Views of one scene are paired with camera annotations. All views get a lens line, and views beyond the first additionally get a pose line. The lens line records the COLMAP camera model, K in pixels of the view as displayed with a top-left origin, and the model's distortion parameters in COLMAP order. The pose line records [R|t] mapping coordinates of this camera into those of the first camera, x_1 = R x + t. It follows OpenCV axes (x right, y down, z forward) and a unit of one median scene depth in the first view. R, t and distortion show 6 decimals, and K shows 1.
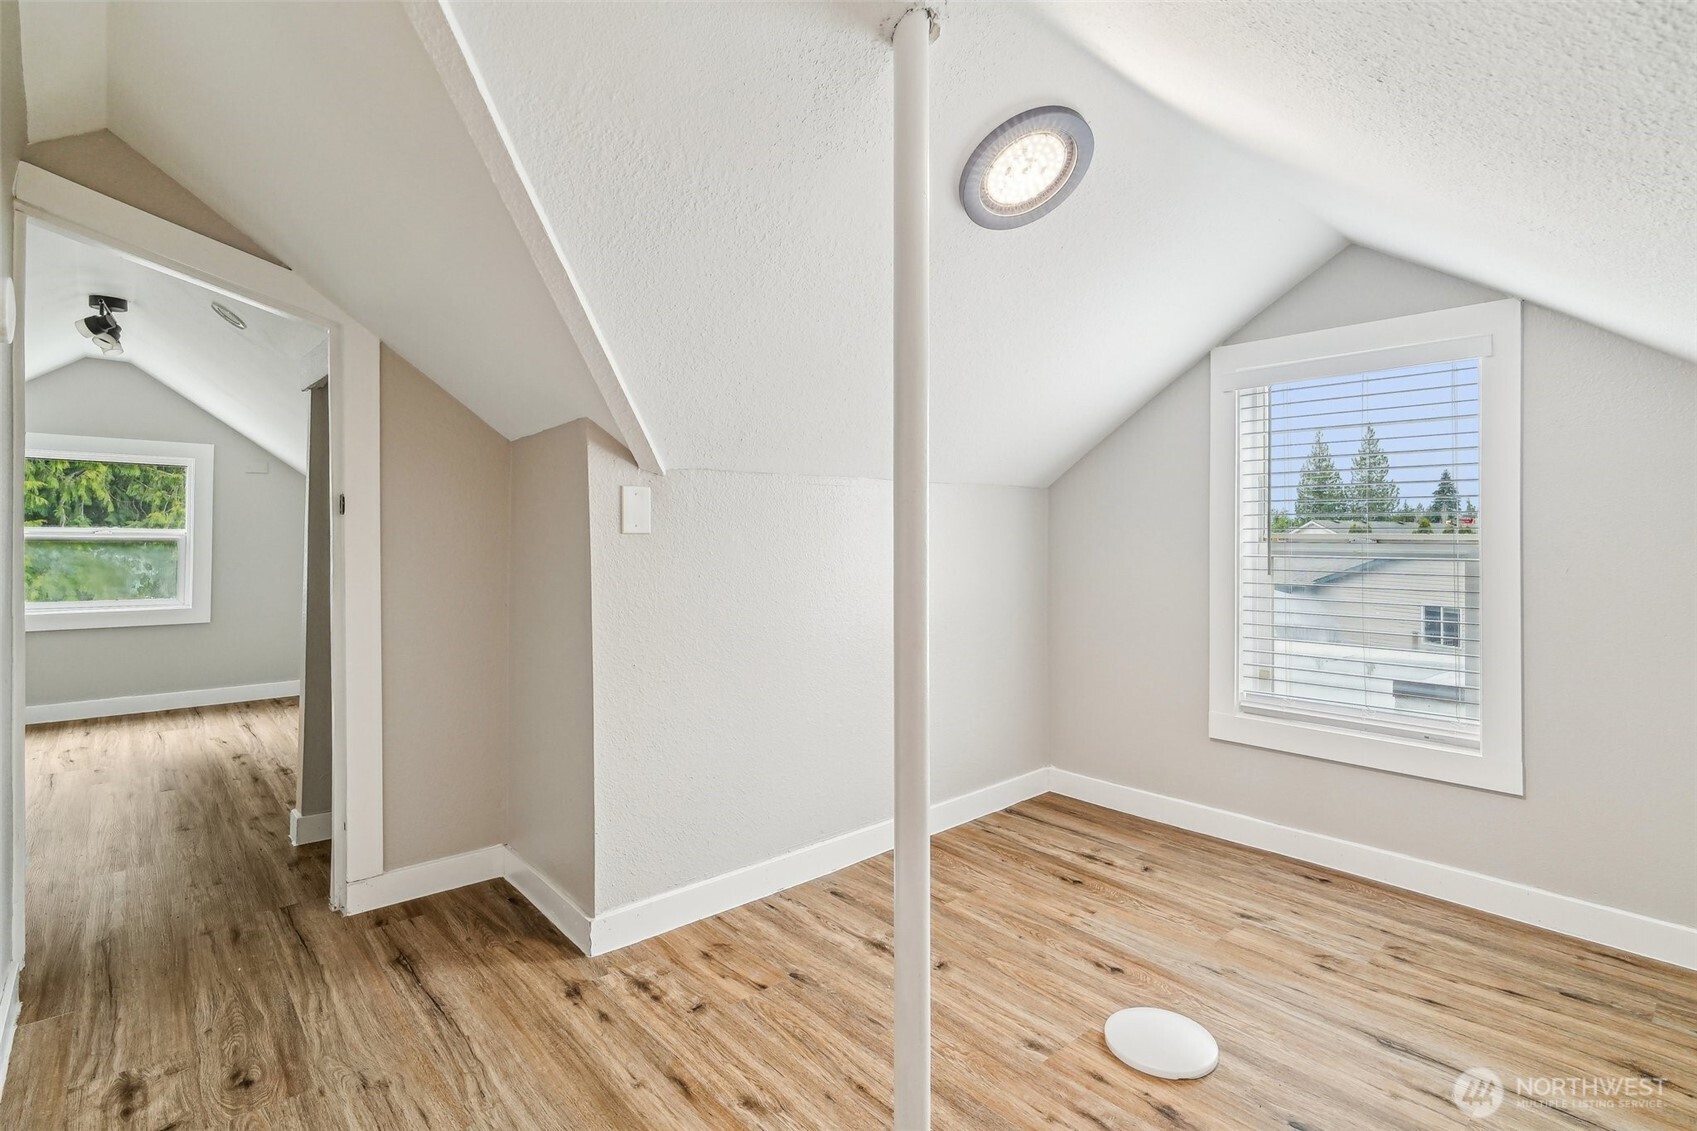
lens RADIAL K [[822.1, 0, 854.7], [0, 822.1, 542.8], [0, 0, 1]] dist [-0.000305, 0.000613]
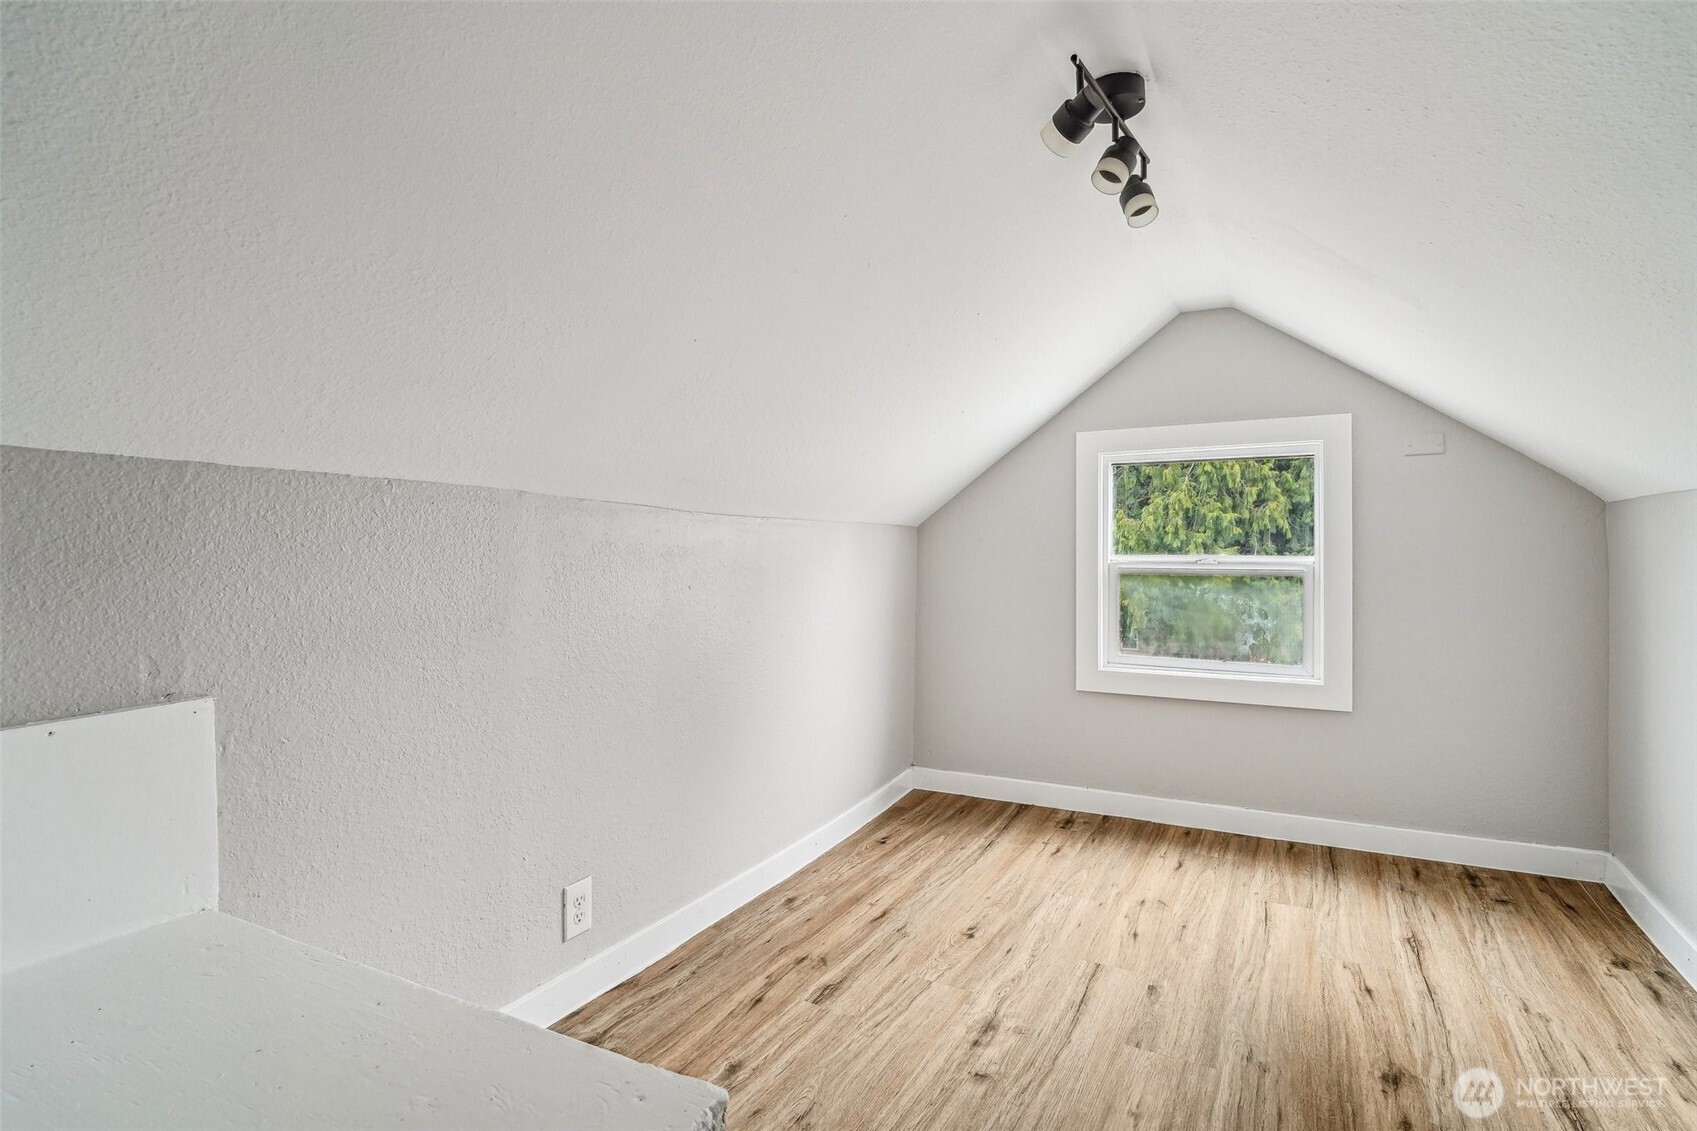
lens RADIAL K [[822.1, 0, 854.7], [0, 822.1, 542.8], [0, 0, 1]] dist [-0.000305, 0.000613]
pose [[0.332280, -0.024537, -0.942862, -0.333730], [-0.001544, 0.999646, -0.026559, -0.009147], [0.943180, 0.010281, 0.332124, 0.453831]]
